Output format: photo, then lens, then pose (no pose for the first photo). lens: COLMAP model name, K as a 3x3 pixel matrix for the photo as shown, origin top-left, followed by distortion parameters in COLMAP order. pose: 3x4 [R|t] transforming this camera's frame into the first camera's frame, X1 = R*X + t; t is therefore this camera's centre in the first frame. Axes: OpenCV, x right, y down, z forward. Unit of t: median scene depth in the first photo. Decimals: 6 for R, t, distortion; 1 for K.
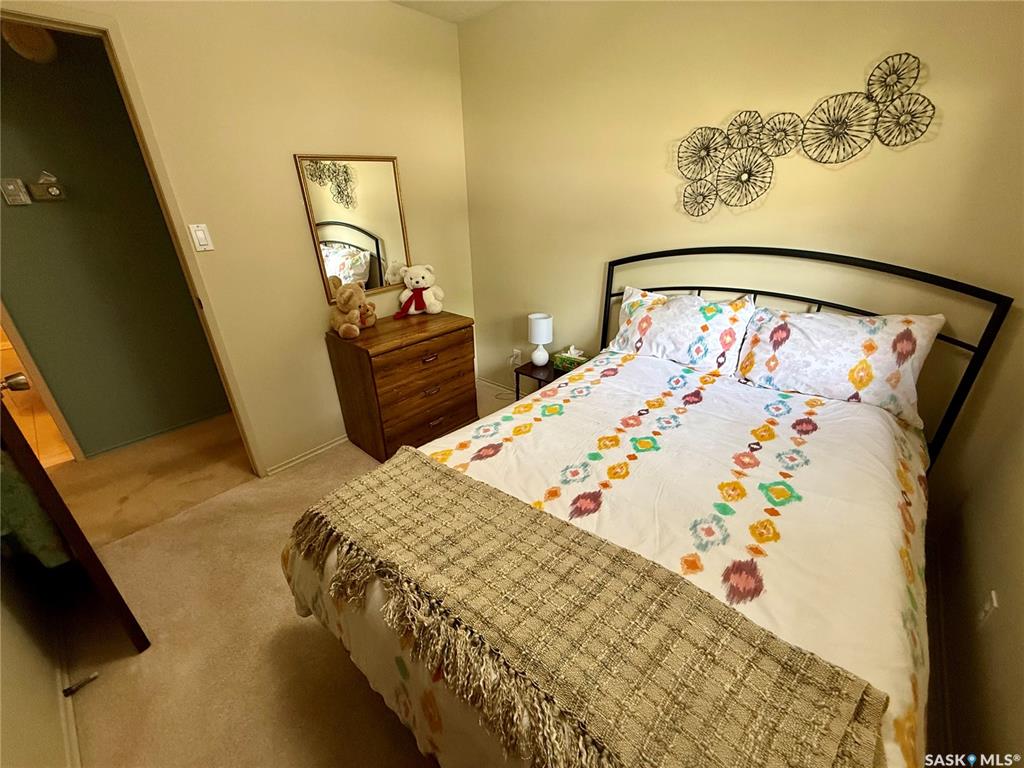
lens RADIAL K [[408.8, 0, 511.8], [0, 408.8, 385.0], [0, 0, 1]] dist [0.007833, -0.002663]
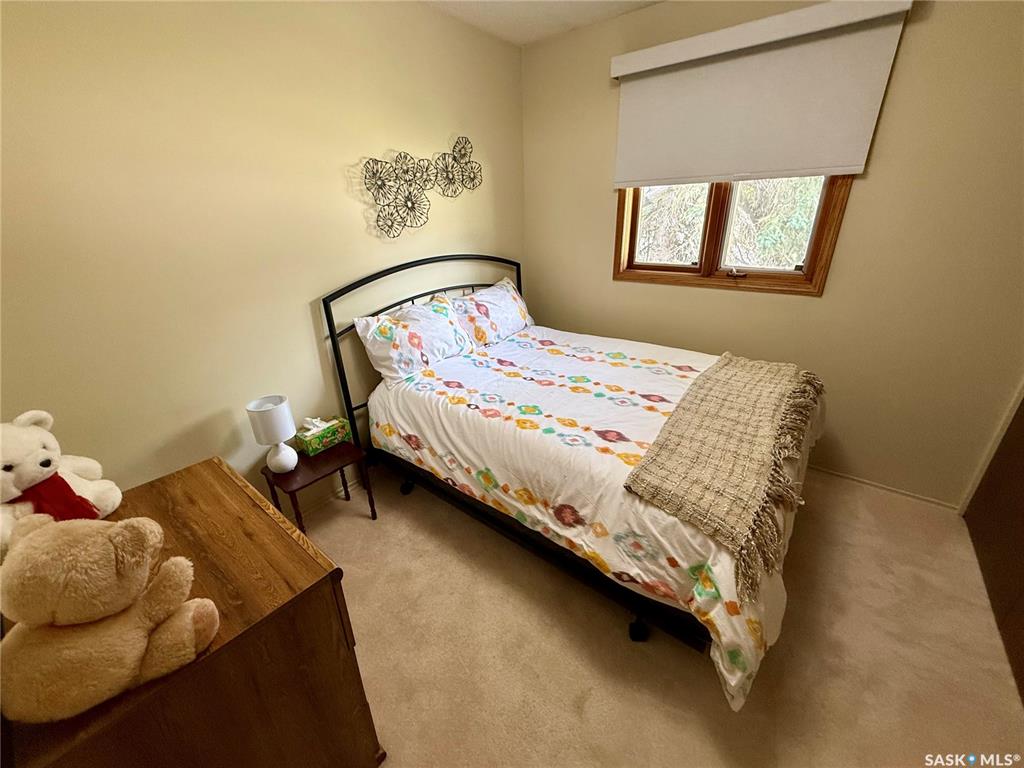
lens RADIAL K [[408.8, 0, 511.0], [0, 408.8, 381.6], [0, 0, 1]] dist [0.007833, -0.002663]
pose [[-0.047095, -0.365256, 0.929715, -0.817907], [0.449174, 0.823594, 0.346318, -0.370603], [-0.892202, 0.433913, 0.125276, 0.834093]]
